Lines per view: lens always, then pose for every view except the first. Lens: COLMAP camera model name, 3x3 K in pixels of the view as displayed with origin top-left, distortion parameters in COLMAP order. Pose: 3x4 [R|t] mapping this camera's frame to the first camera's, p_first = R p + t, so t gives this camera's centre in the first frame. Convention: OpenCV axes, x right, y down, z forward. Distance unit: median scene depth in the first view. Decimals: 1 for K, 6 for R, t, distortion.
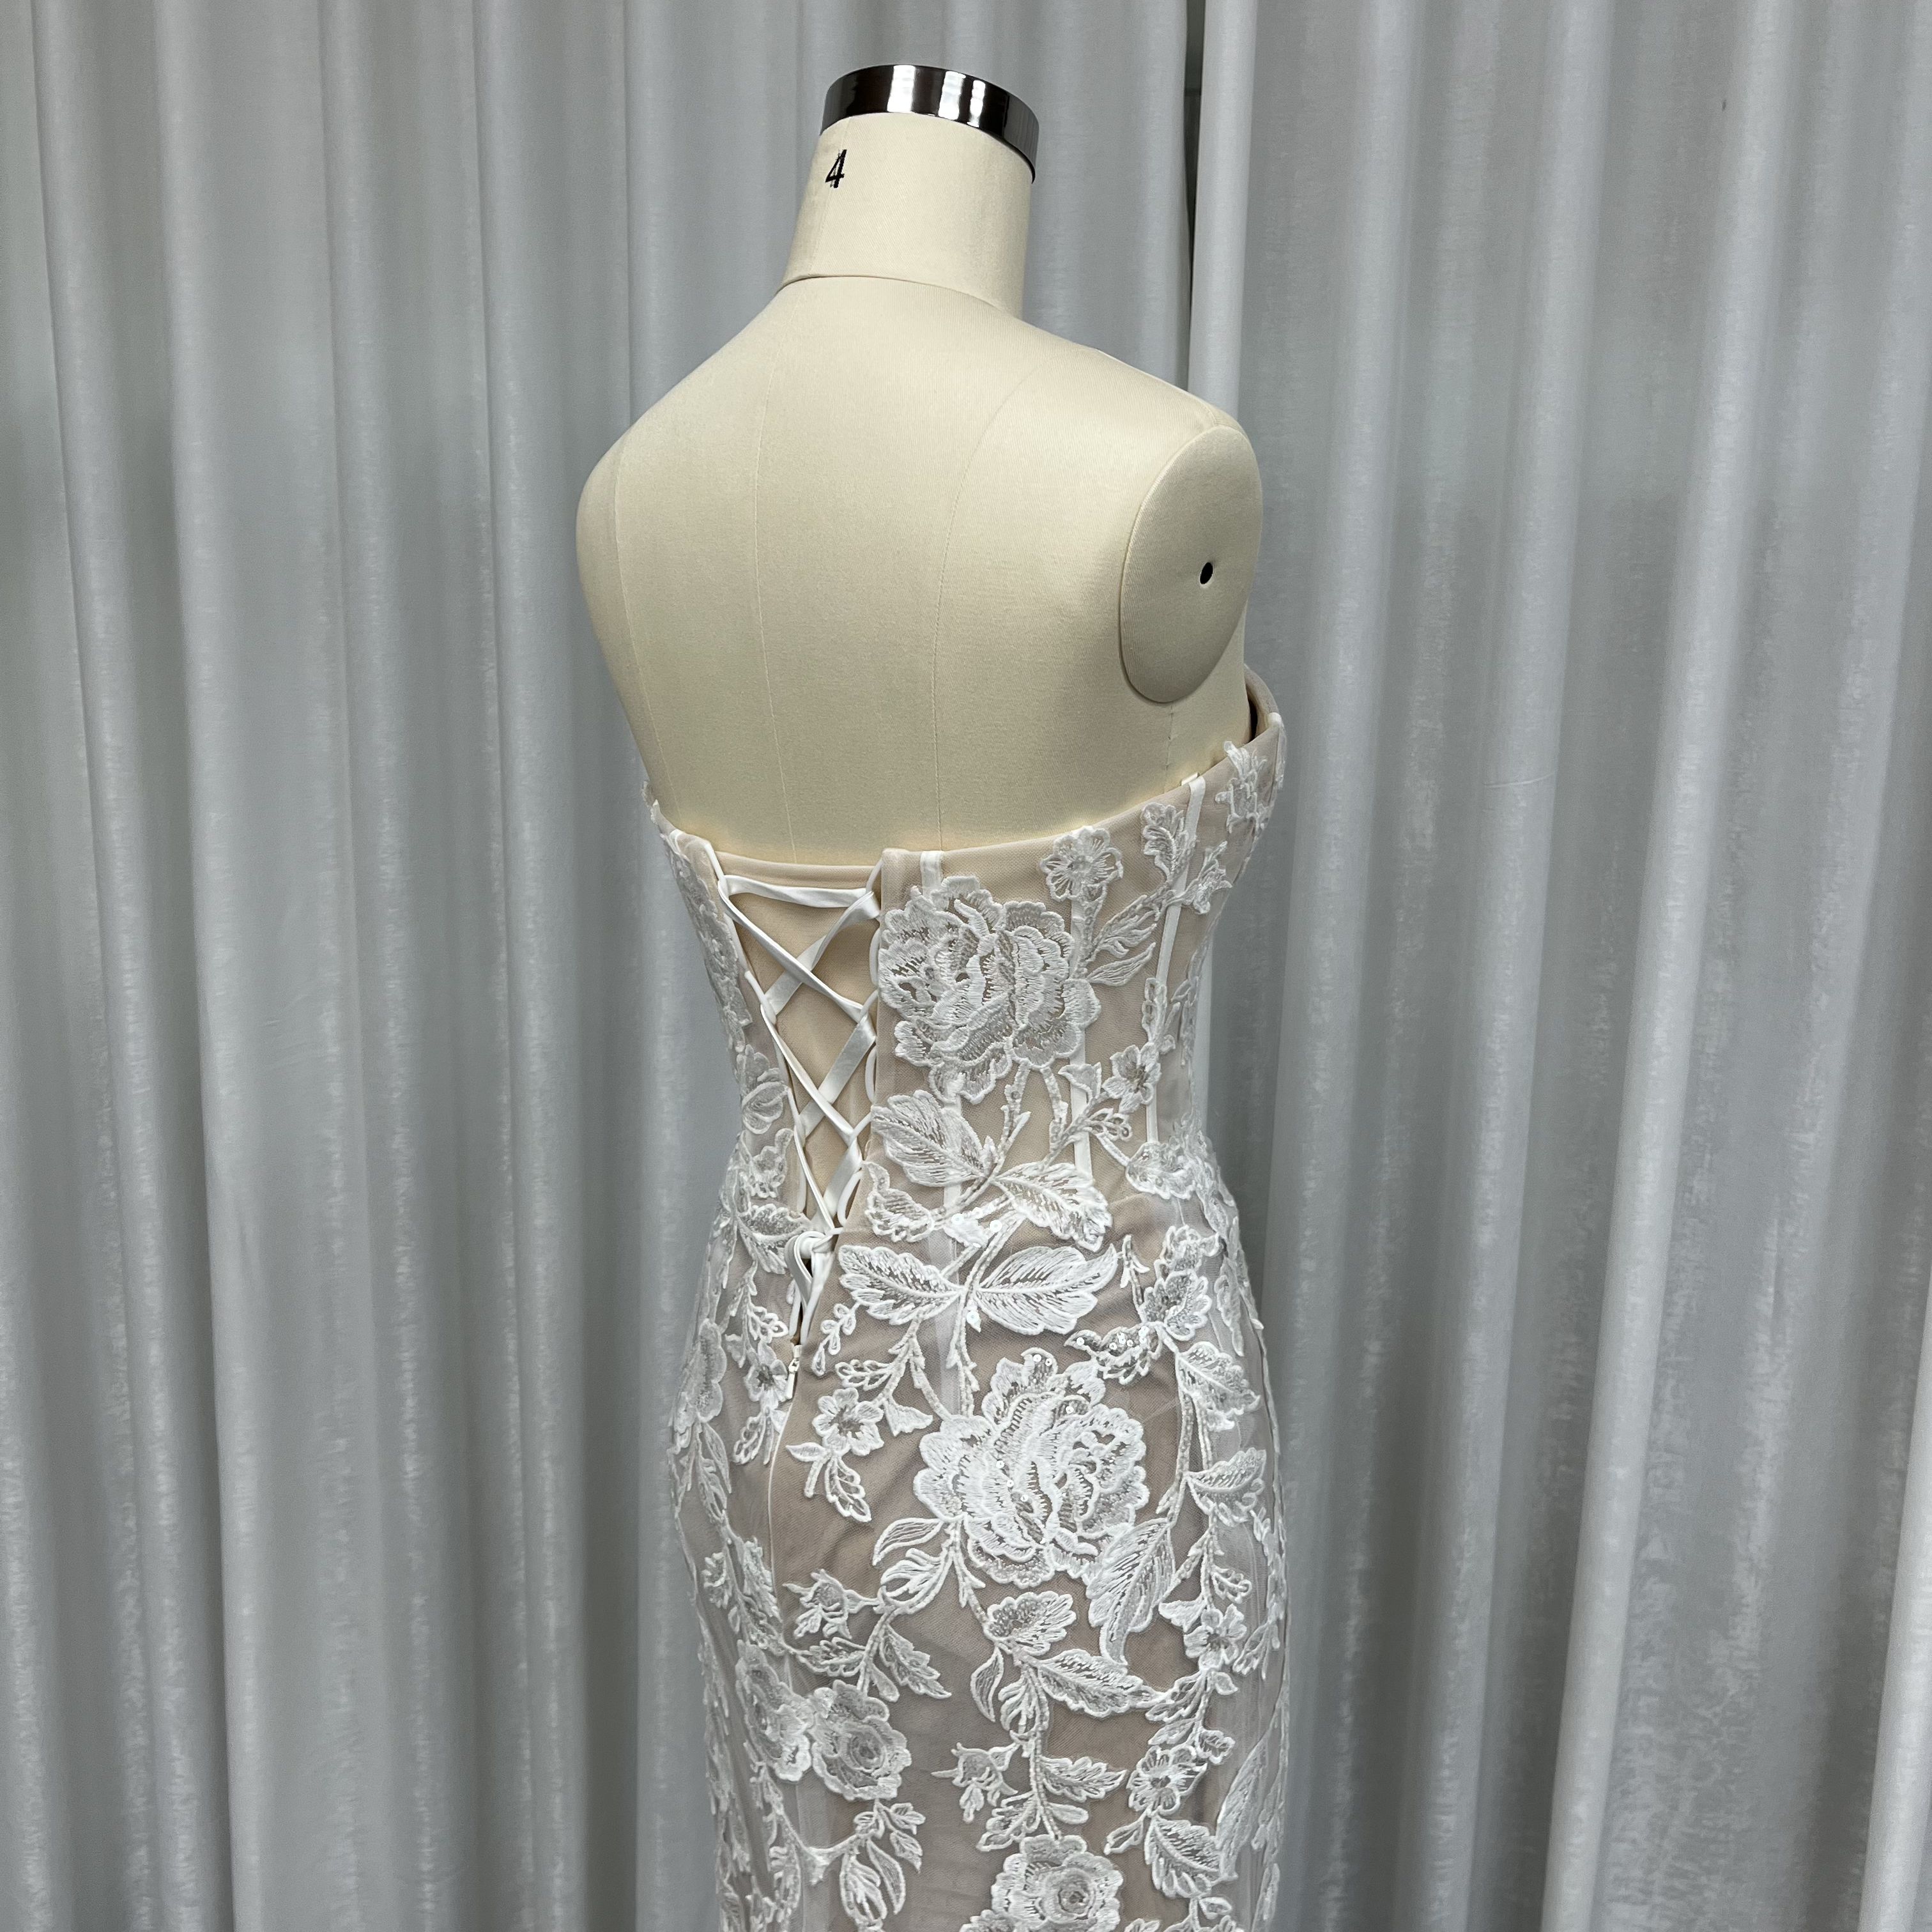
lens RADIAL K [[1913.4, 0, 1016.1], [0, 1913.4, 957.4], [0, 0, 1]] dist [0.006294, 0.003187]
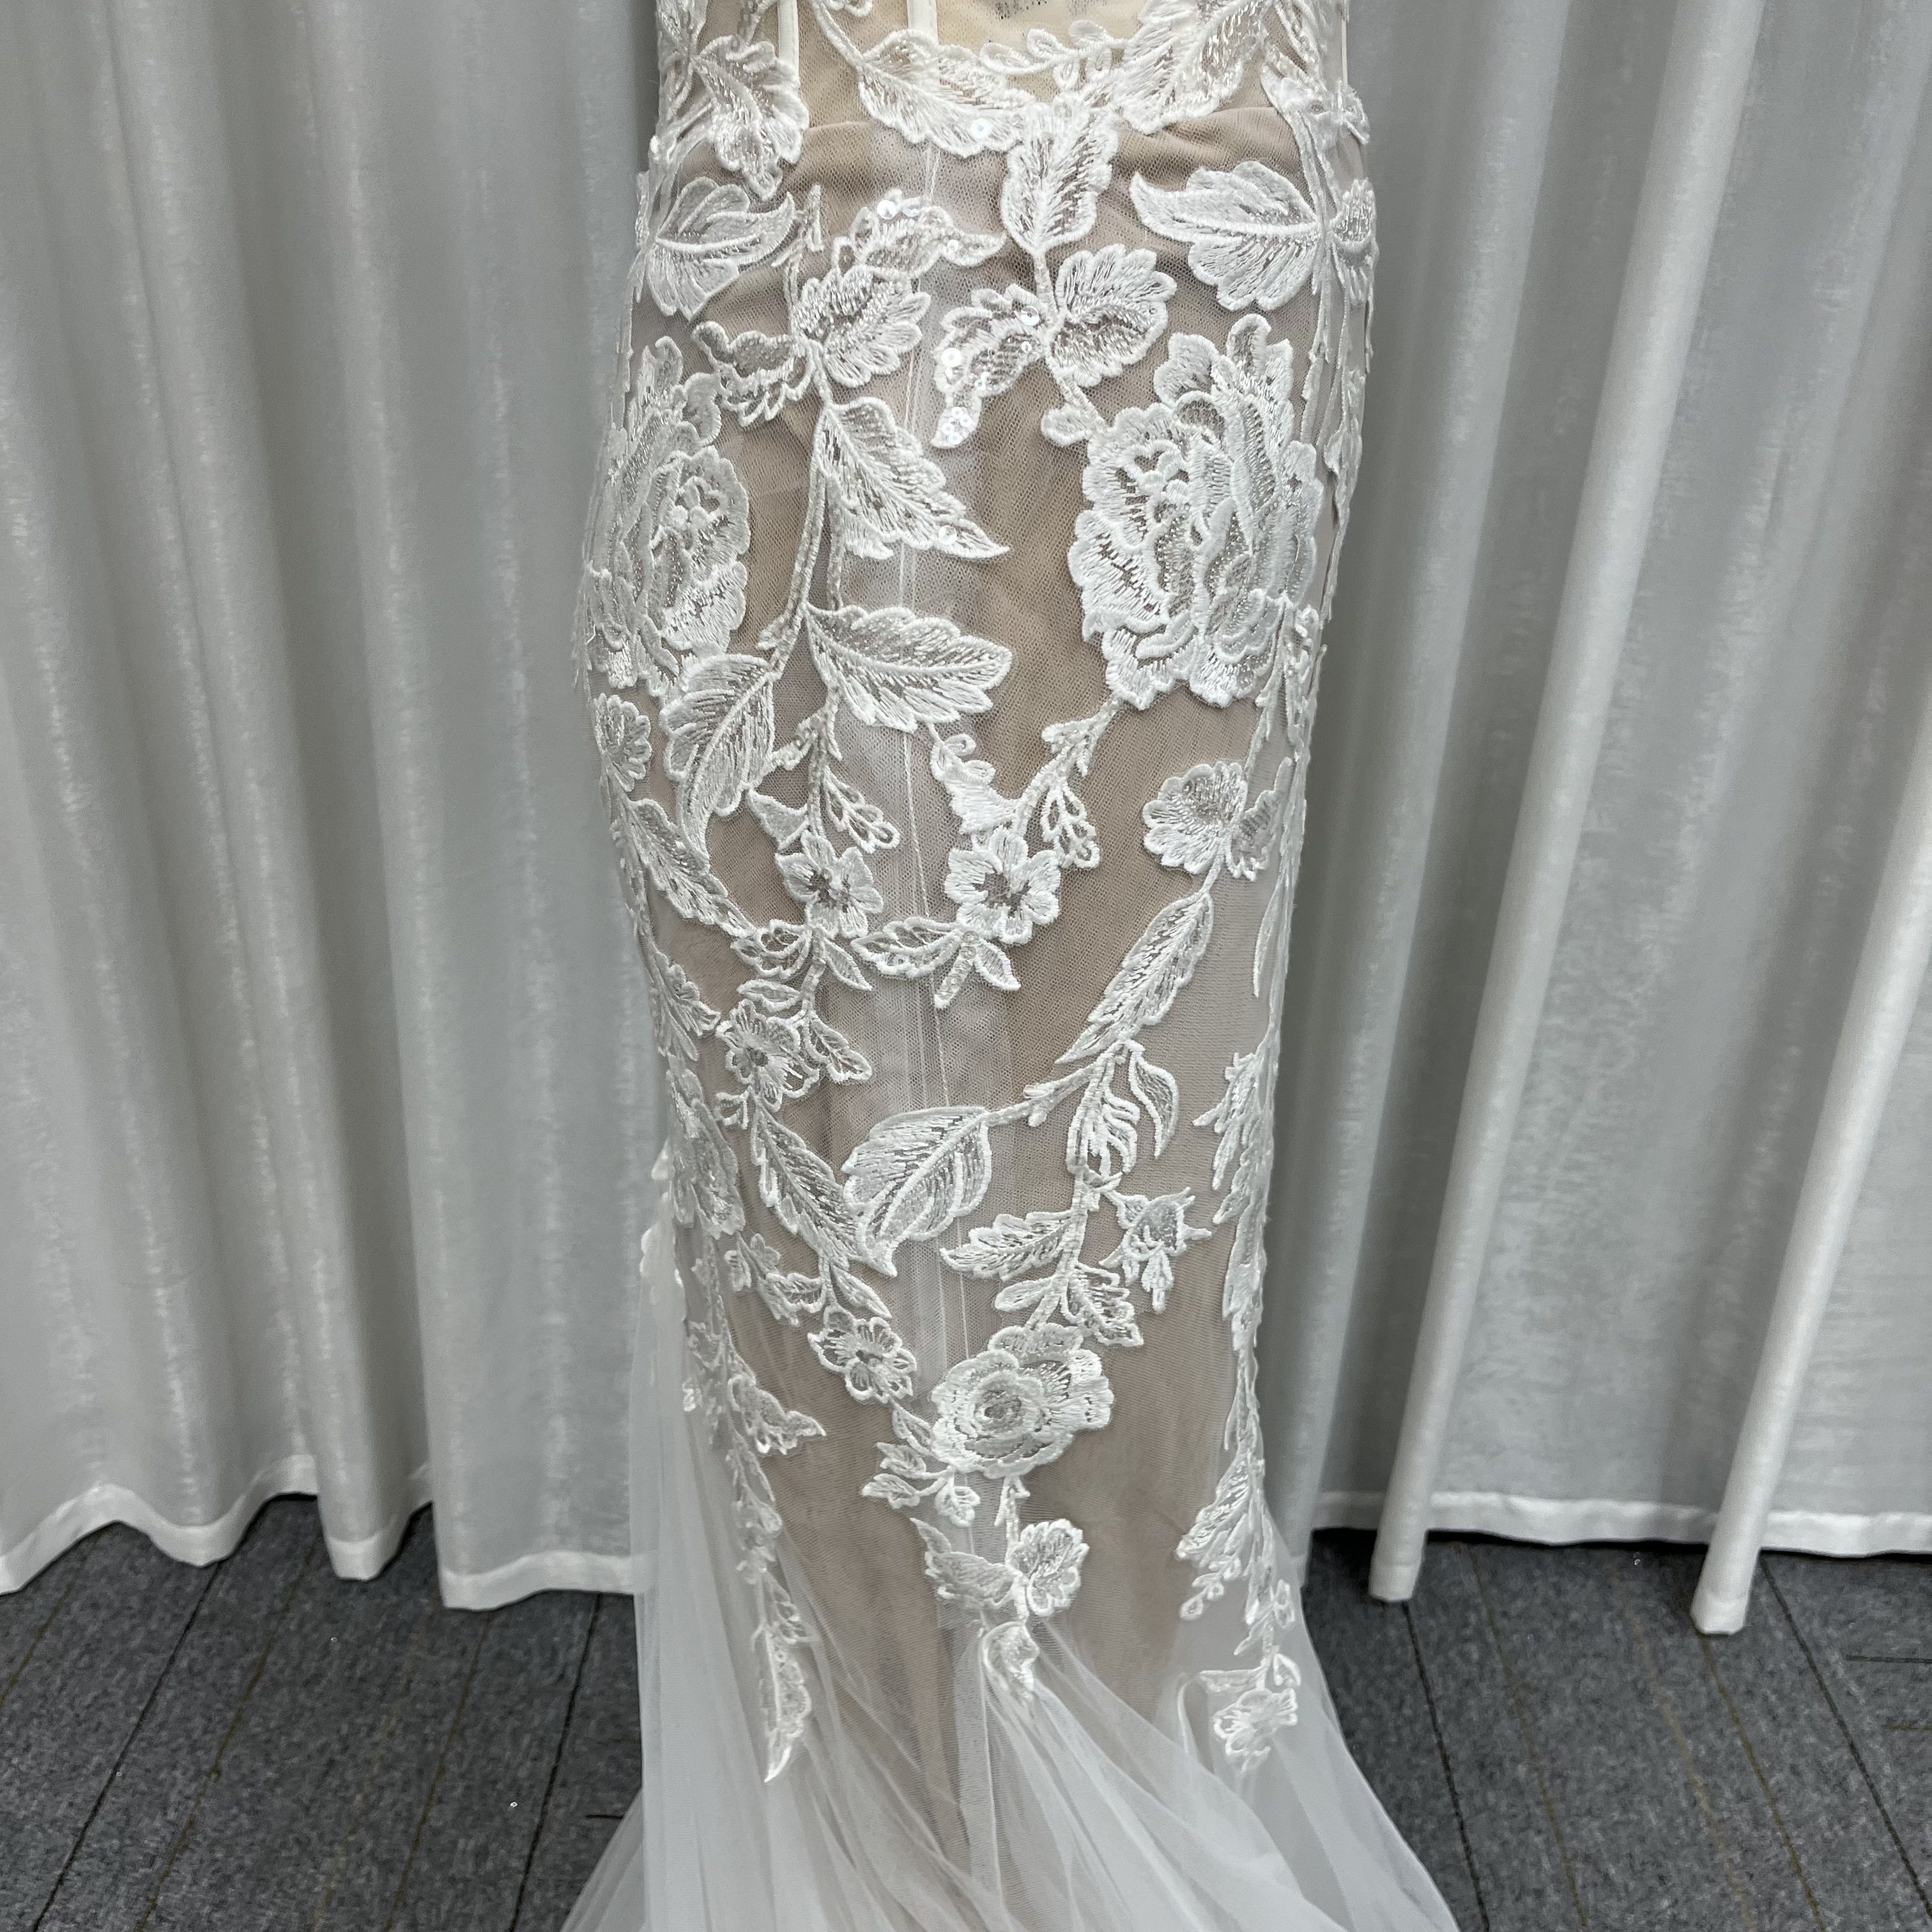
lens RADIAL K [[1843.1, 0, 958.7], [0, 1843.1, 941.3], [0, 0, 1]] dist [0.064237, -0.099373]
pose [[0.987228, -0.054054, 0.149860, -0.081959], [0.013171, 0.965151, 0.261364, 0.137836], [-0.158766, -0.256052, 0.953536, 0.227905]]
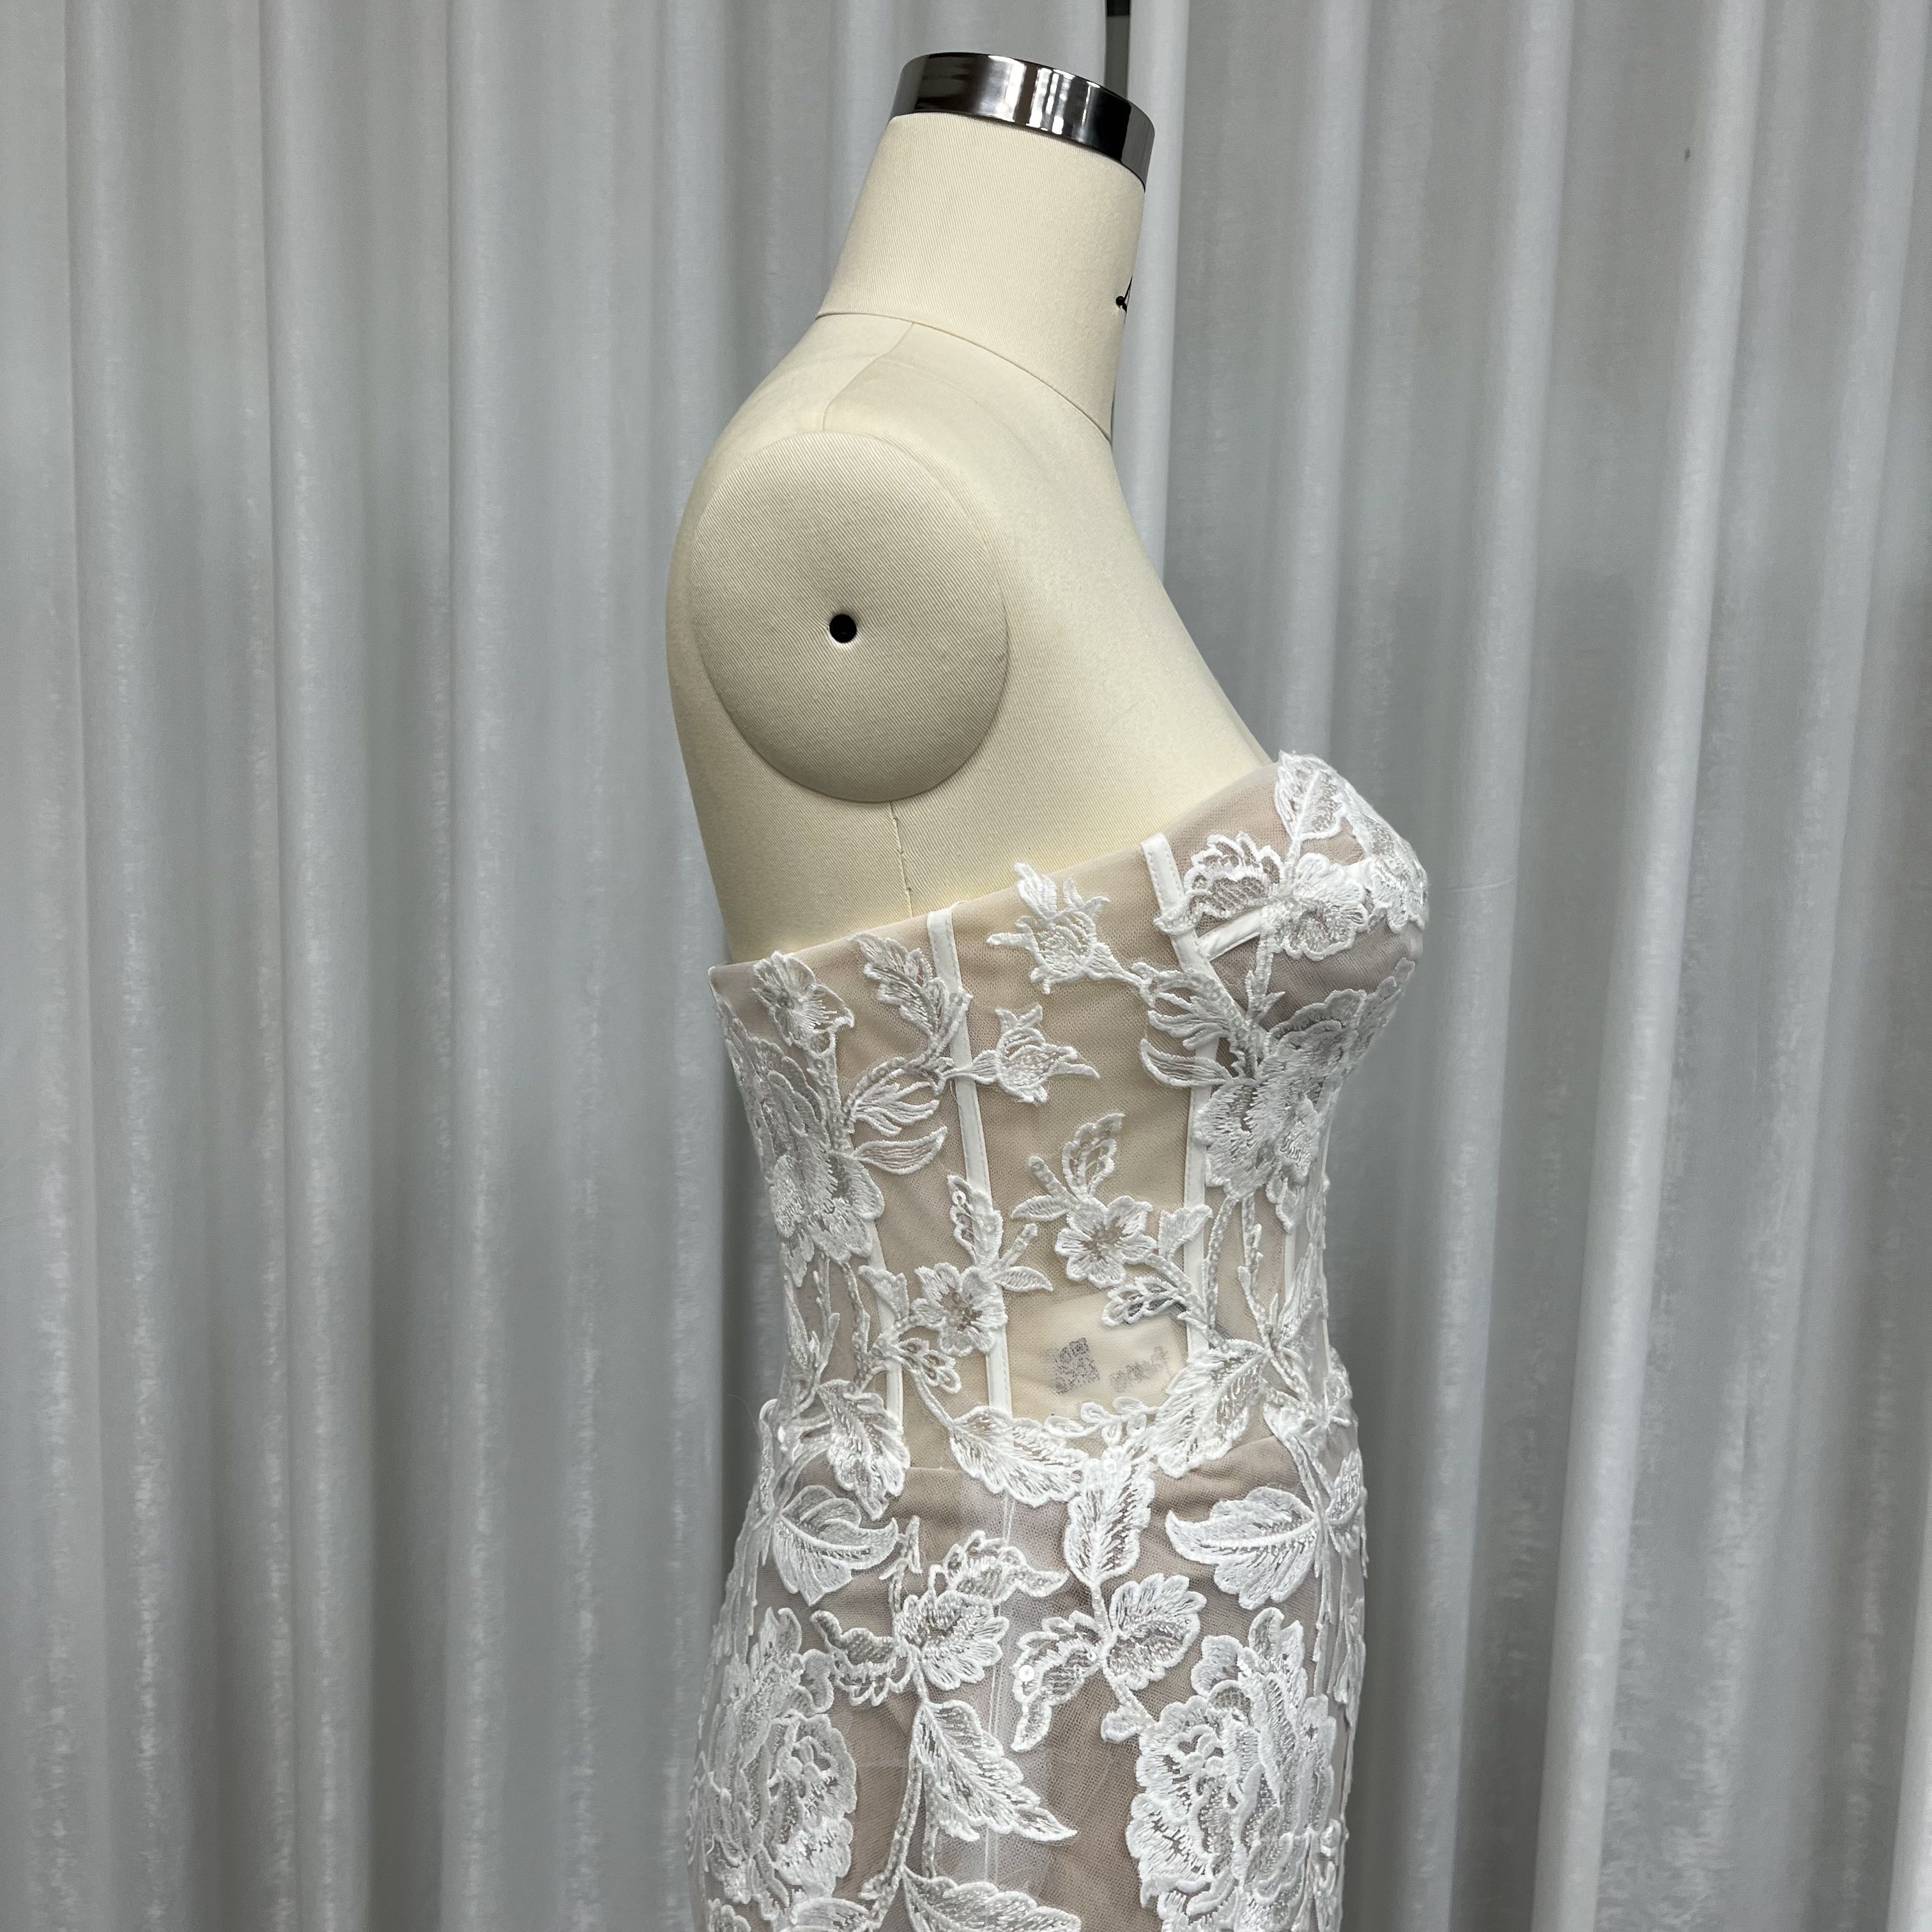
lens RADIAL K [[1871.4, 0, 955.7], [0, 1871.4, 962.6], [0, 0, 1]] dist [0.026354, -0.029473]
pose [[0.988100, -0.009706, 0.153503, -0.104973], [0.019713, 0.997768, -0.063806, -0.004000], [-0.152541, 0.066072, 0.986086, 0.156114]]
